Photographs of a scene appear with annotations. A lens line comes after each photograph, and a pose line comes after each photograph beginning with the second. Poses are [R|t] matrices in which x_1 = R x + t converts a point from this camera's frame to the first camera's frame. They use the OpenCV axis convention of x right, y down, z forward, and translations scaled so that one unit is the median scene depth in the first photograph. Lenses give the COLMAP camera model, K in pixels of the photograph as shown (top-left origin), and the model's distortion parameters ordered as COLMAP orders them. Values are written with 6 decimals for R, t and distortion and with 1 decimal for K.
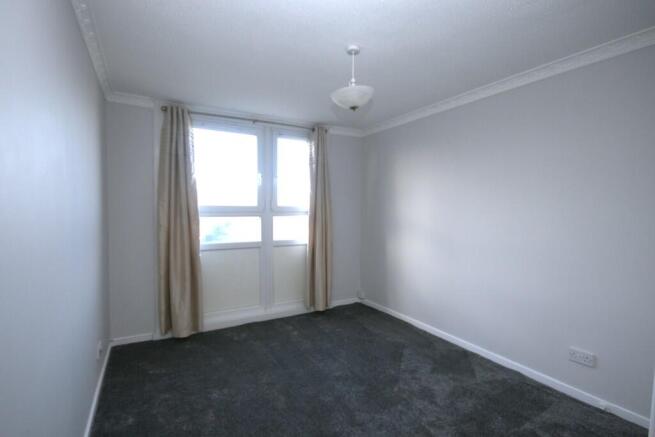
lens RADIAL K [[319.5, 0, 318.3], [0, 319.5, 206.3], [0, 0, 1]] dist [-0.002023, -0.000189]
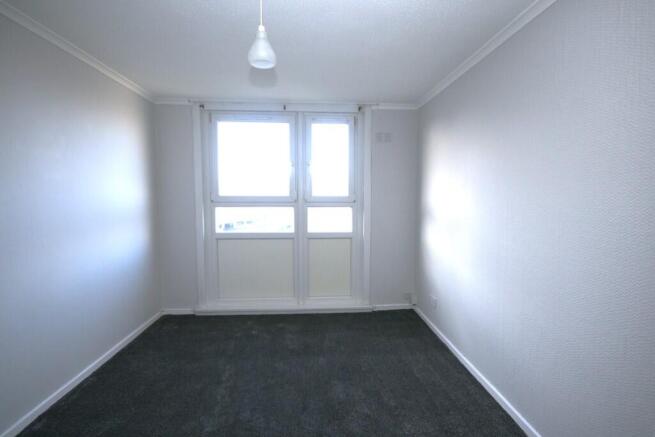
lens RADIAL K [[304.3, 0, 327.4], [0, 304.3, 217.1], [0, 0, 1]] dist [0.002221, 0.000099]
pose [[0.900771, 0.023443, -0.433660, 0.313200], [0.003950, 0.998059, 0.062157, 0.005065], [0.434276, -0.057702, 0.898930, 0.212206]]
